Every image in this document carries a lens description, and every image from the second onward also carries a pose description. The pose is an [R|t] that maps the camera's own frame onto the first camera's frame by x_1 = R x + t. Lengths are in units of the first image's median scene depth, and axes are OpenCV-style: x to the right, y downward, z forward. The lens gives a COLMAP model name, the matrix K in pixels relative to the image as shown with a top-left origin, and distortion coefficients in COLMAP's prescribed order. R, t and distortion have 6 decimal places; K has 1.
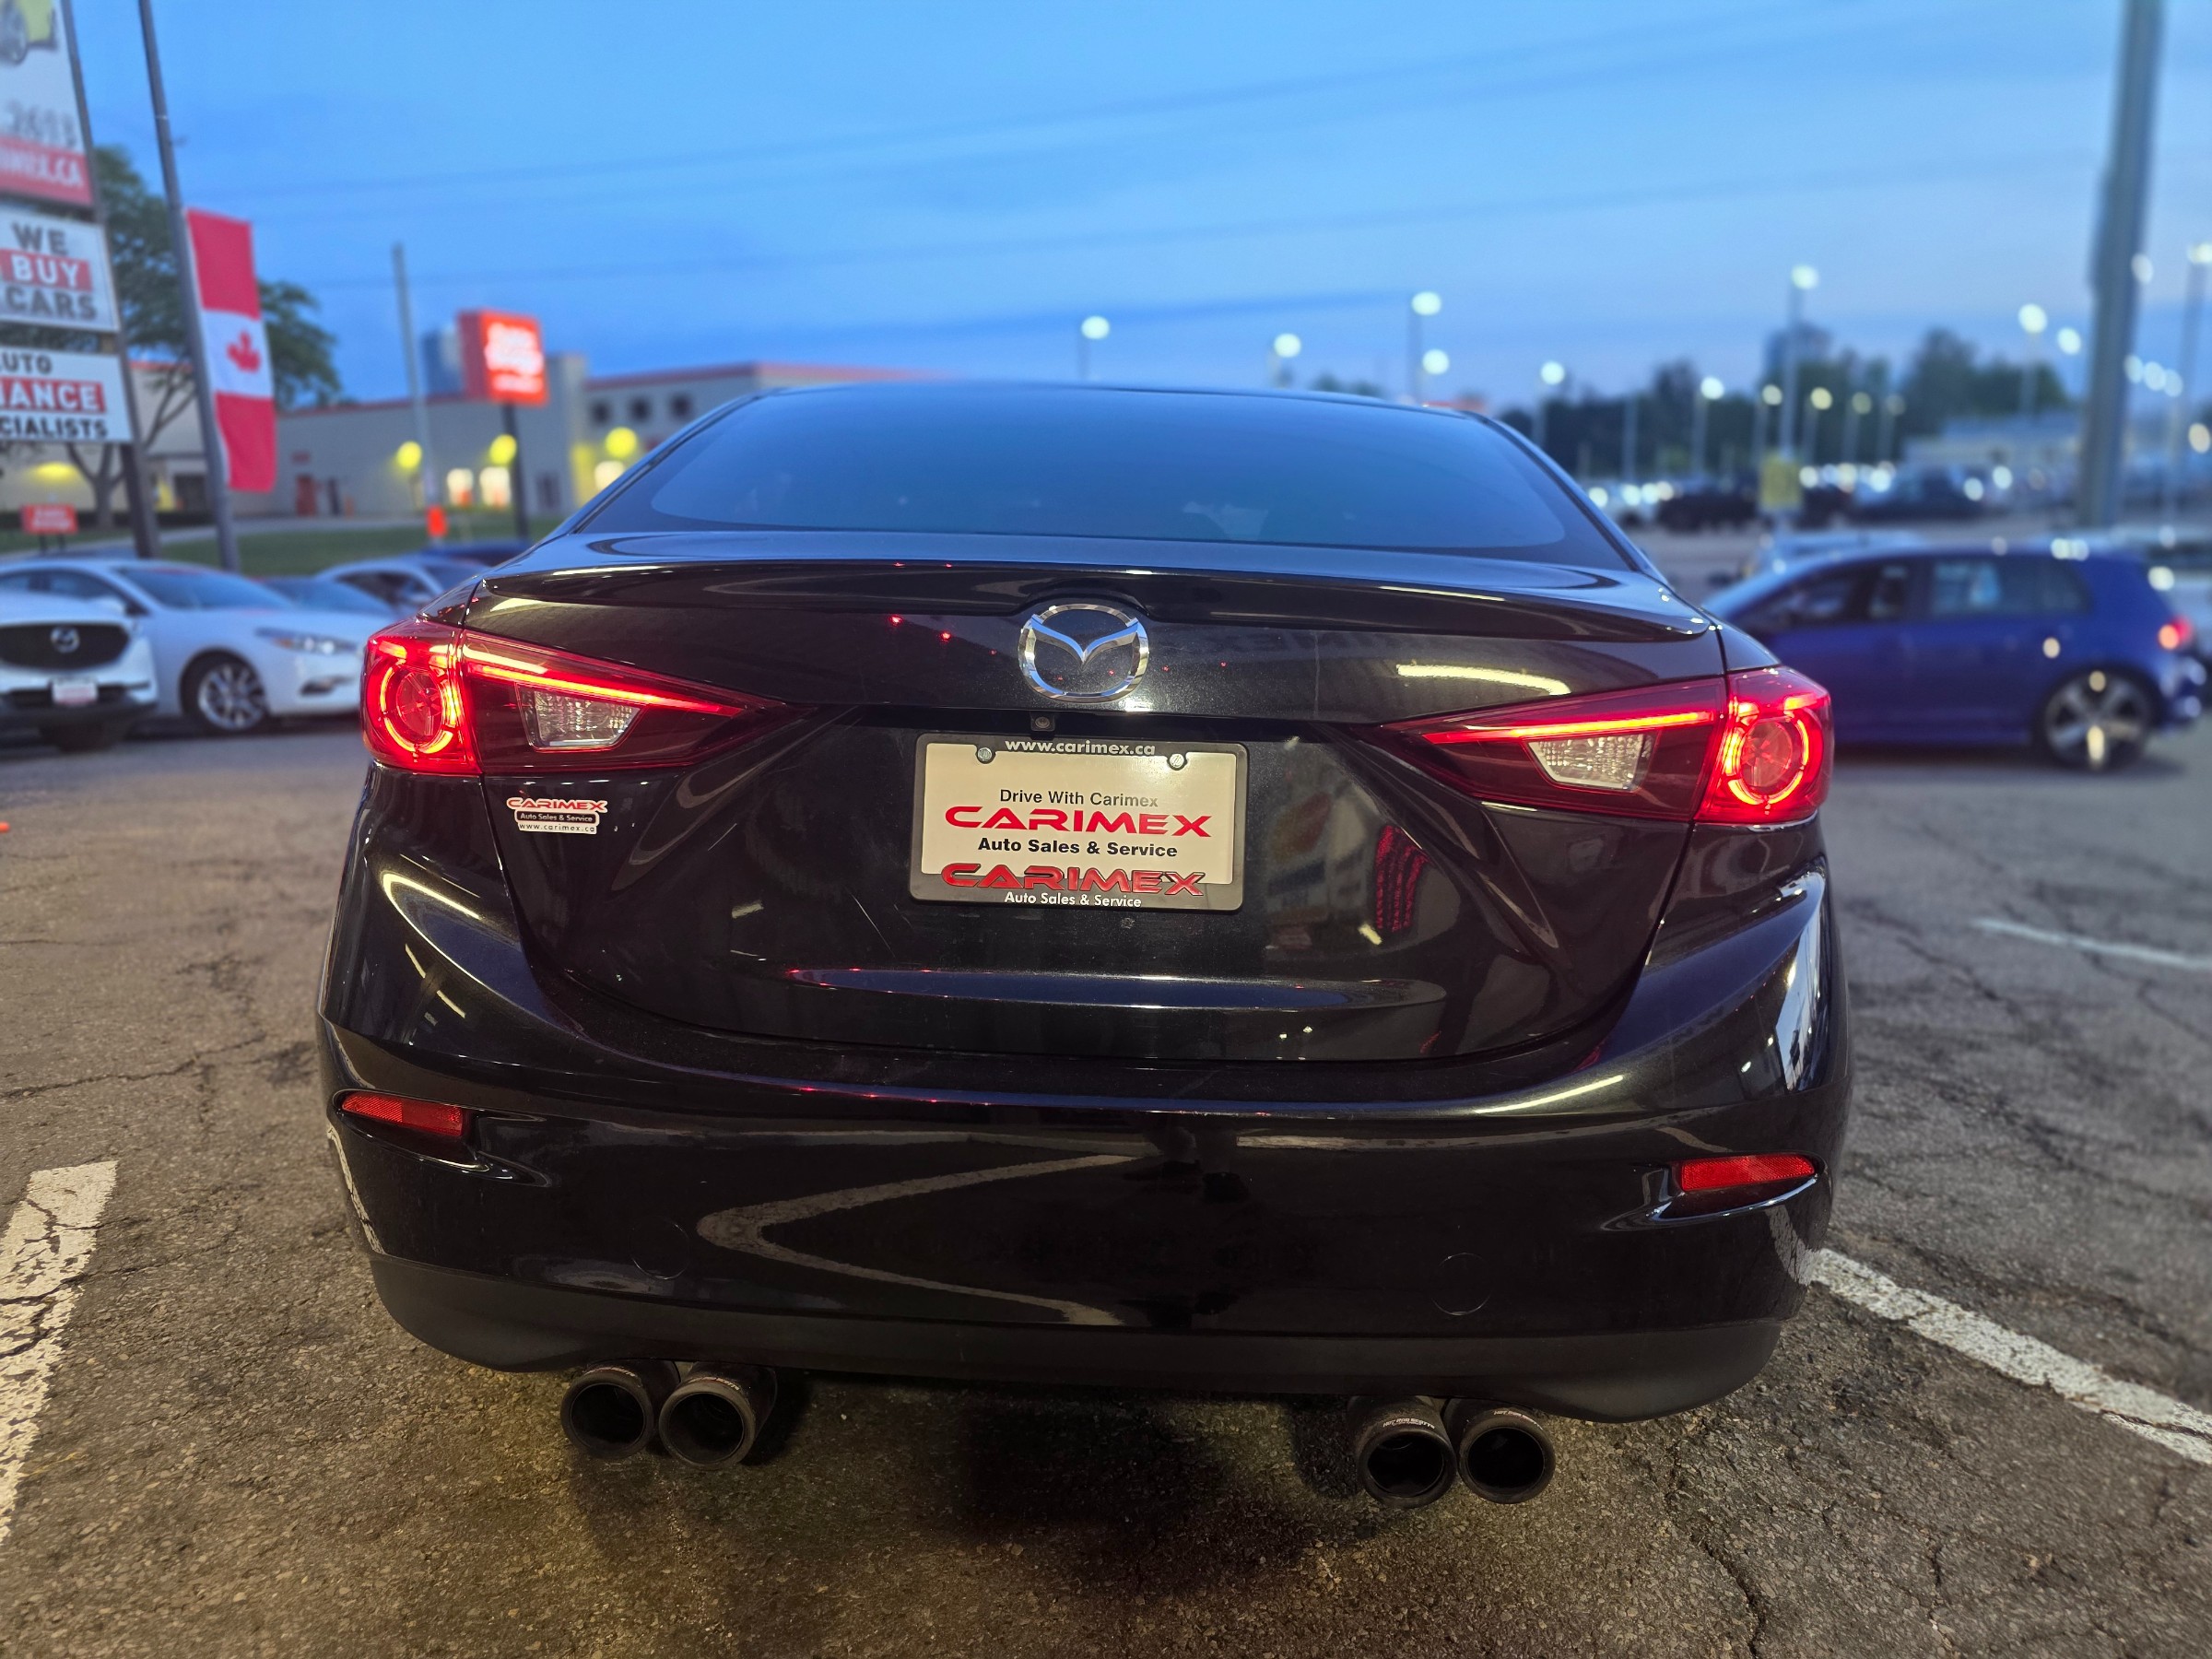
lens RADIAL K [[1538.6, 0, 1106.0], [0, 1538.6, 829.5], [0, 0, 1]] dist [0.043794, -0.005291]
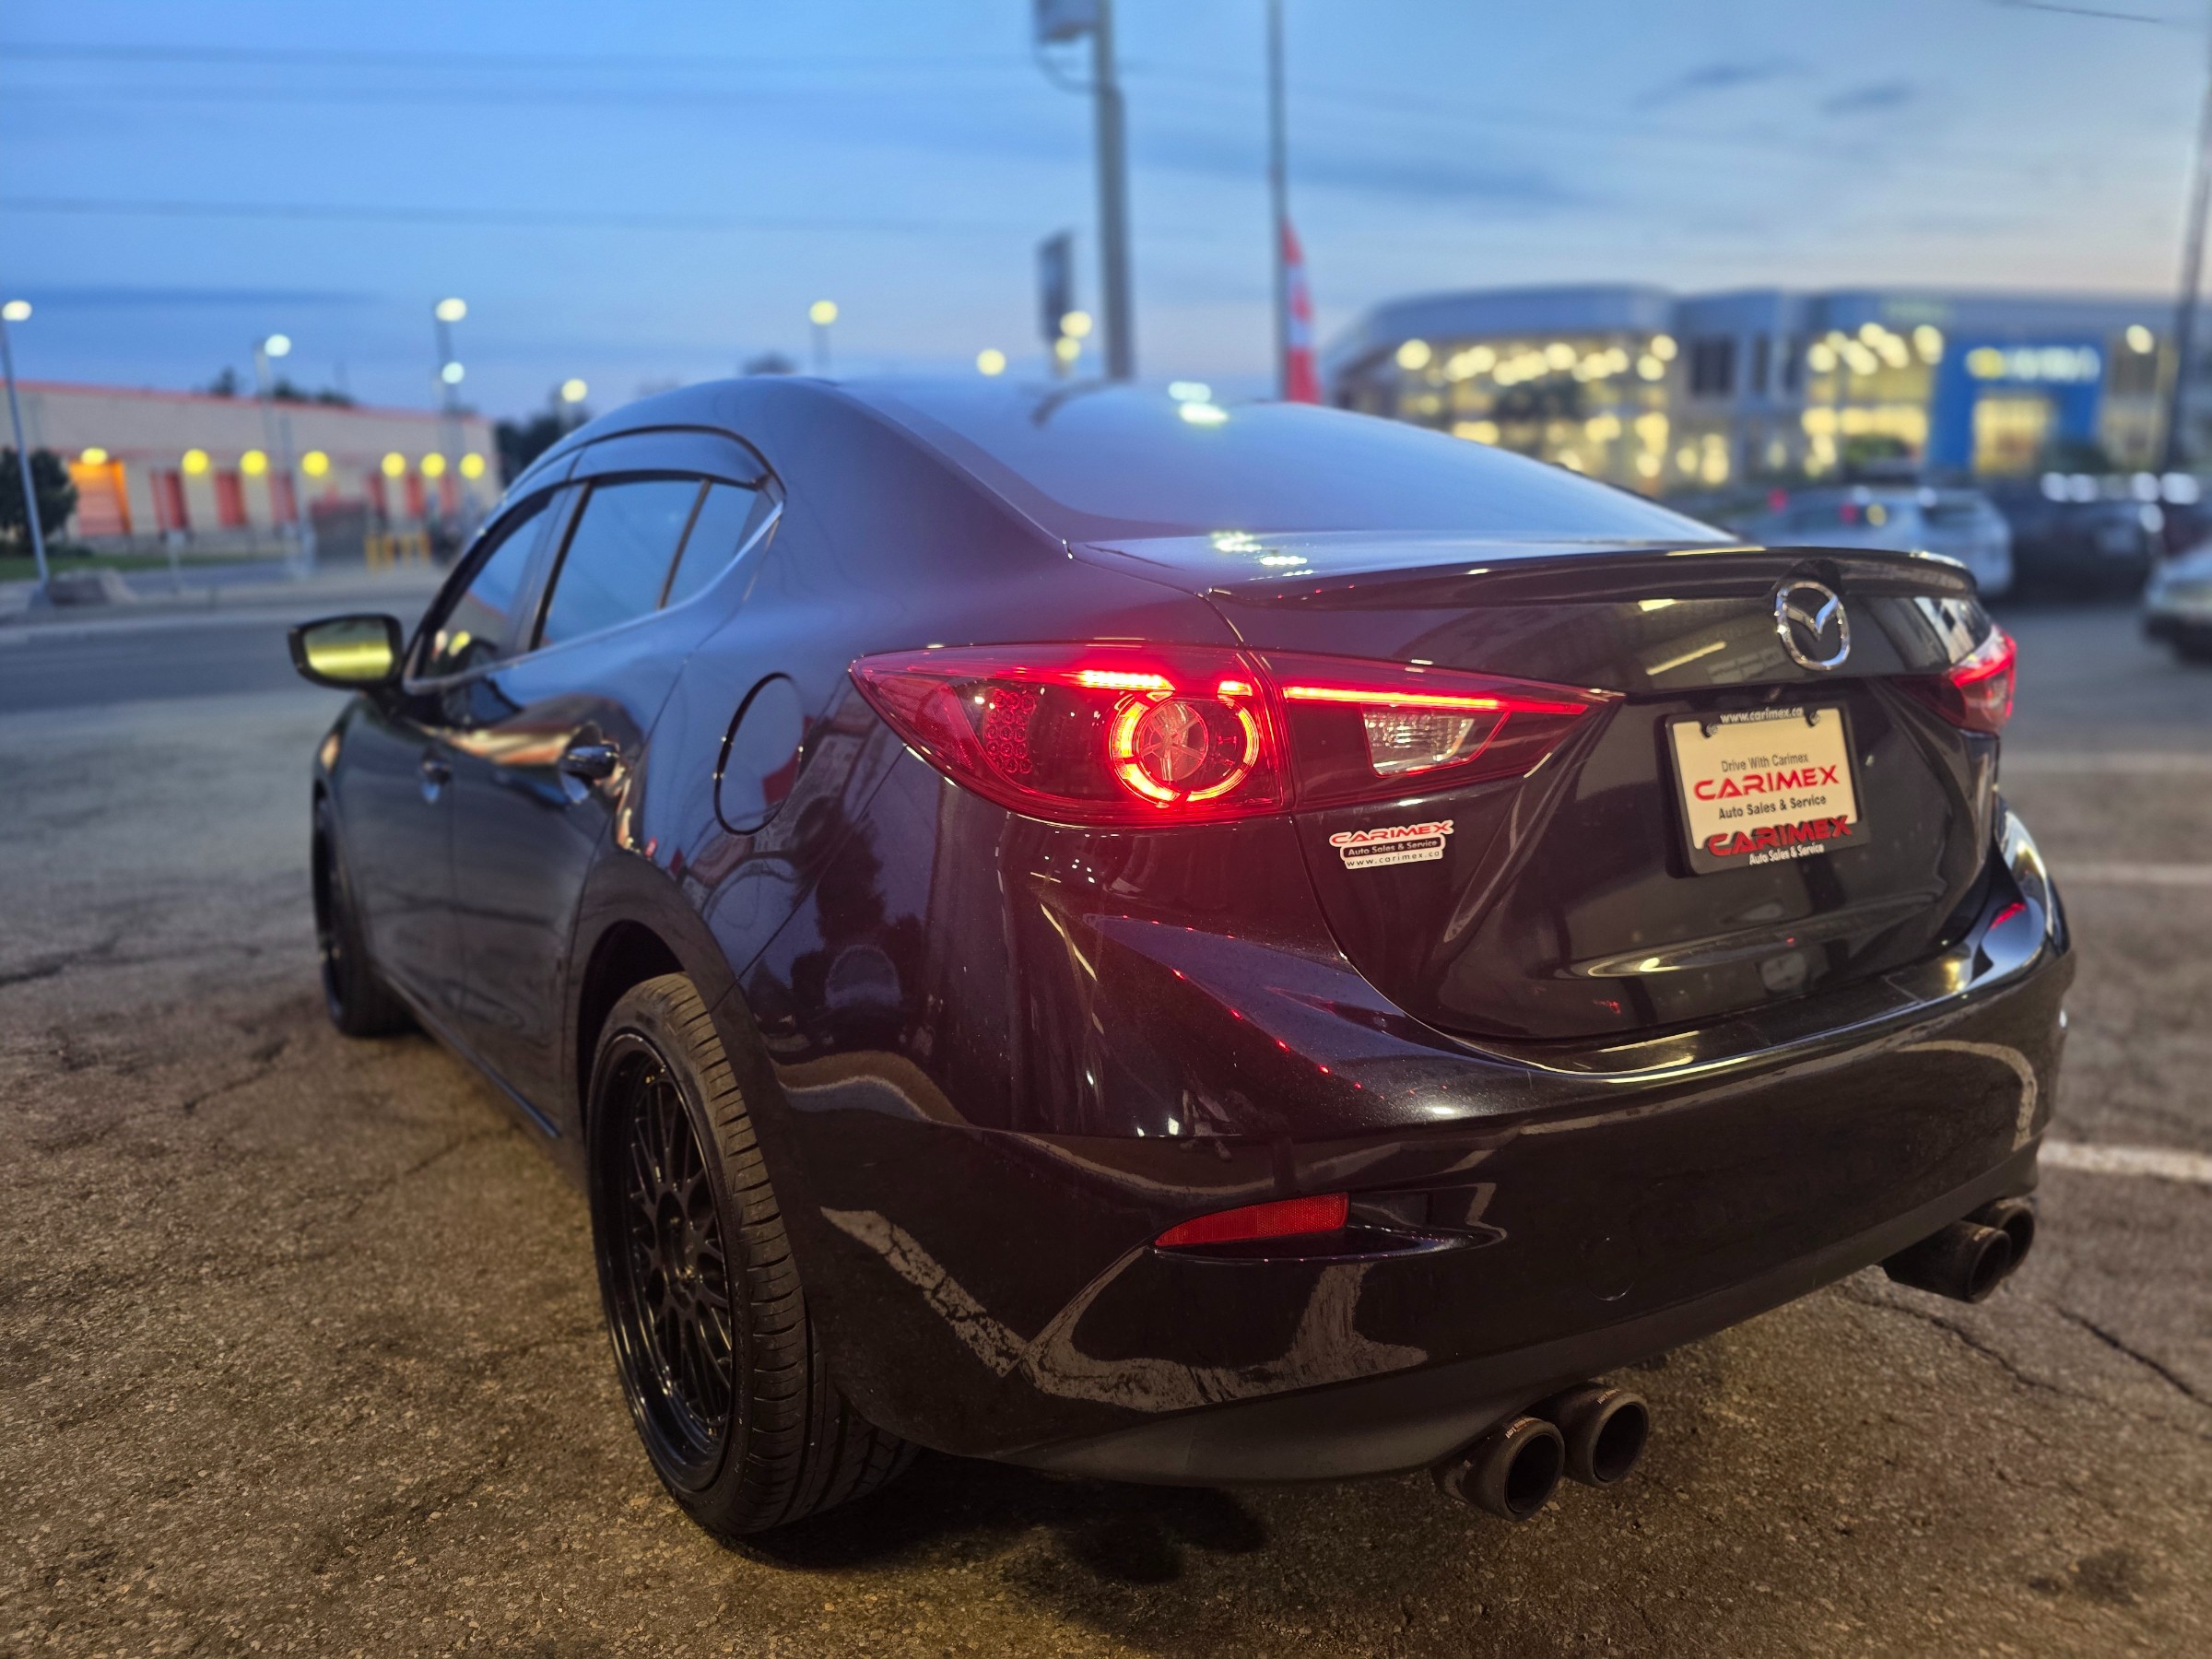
lens RADIAL K [[1538.6, 0, 1106.0], [0, 1538.6, 829.5], [0, 0, 1]] dist [0.043794, -0.005291]
pose [[0.814571, -0.130601, 0.565170, -1.025671], [0.137583, 0.990021, 0.030481, -0.070494], [-0.563511, 0.052929, 0.824411, 0.361406]]
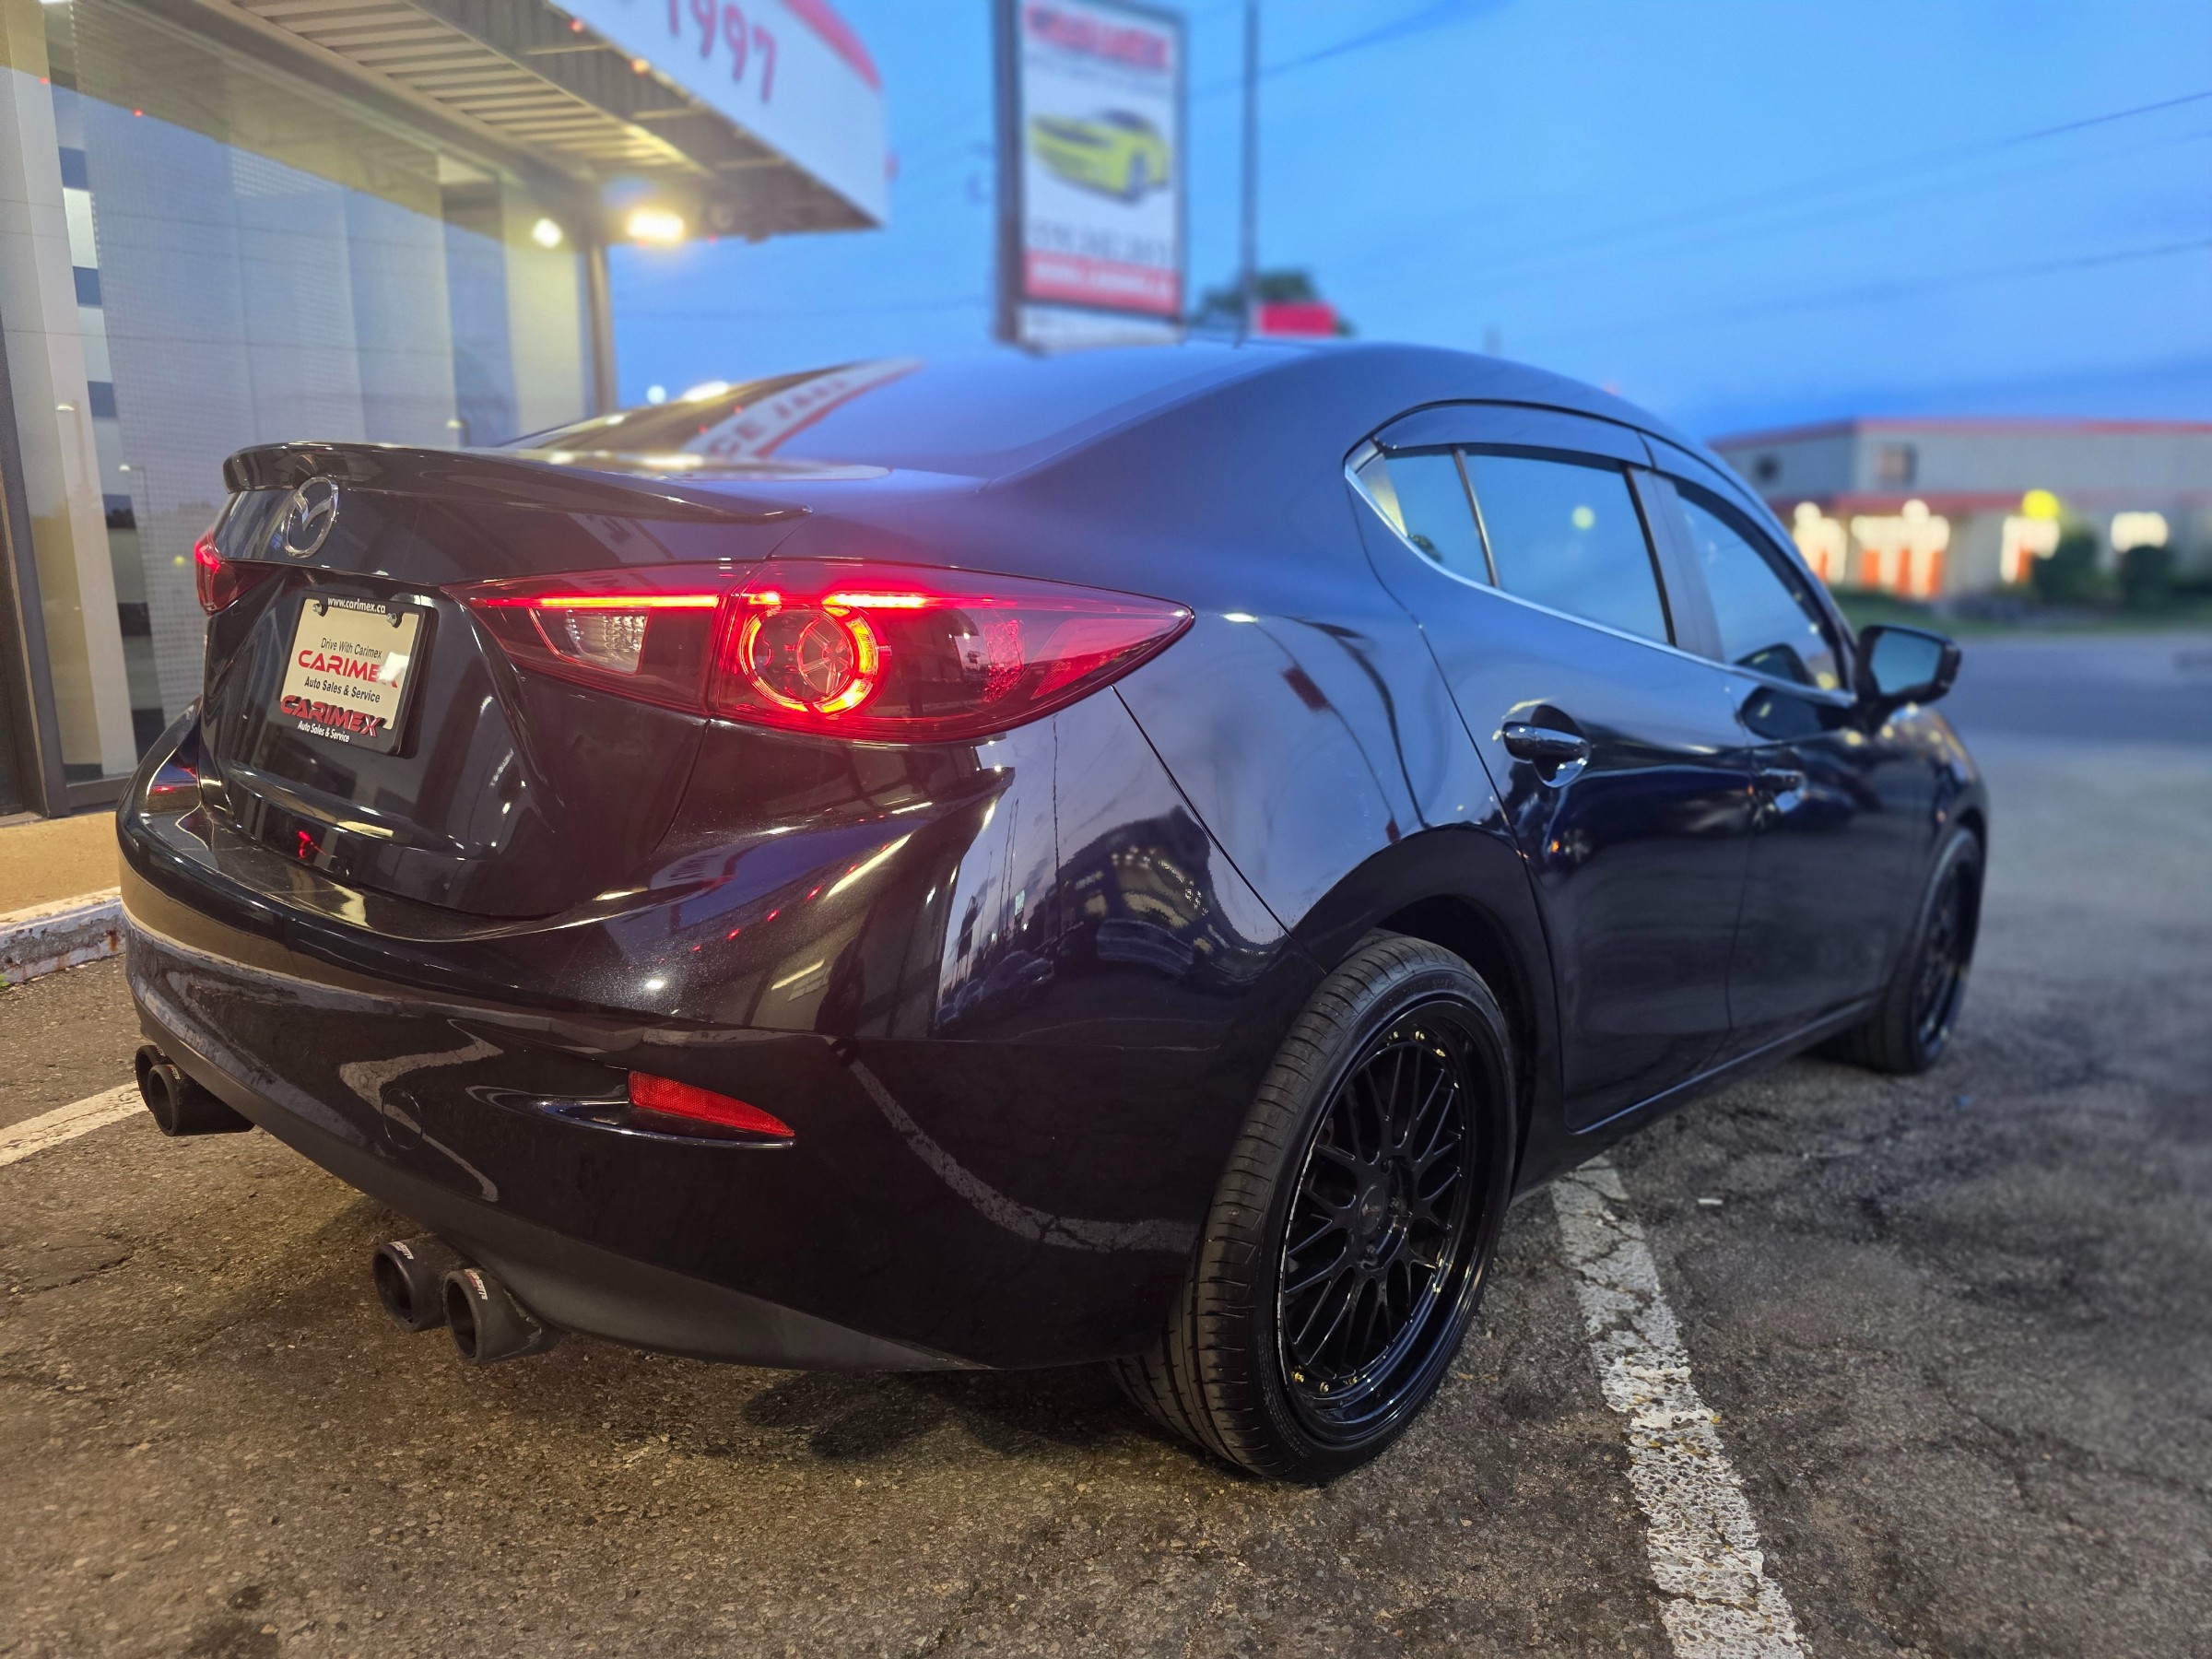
lens RADIAL K [[1538.6, 0, 1106.0], [0, 1538.6, 829.5], [0, 0, 1]] dist [0.043794, -0.005291]
pose [[0.758521, 0.123238, -0.639889, 1.193317], [-0.147115, 0.988989, 0.016082, 0.012537], [0.634825, 0.081939, 0.768299, 0.467581]]
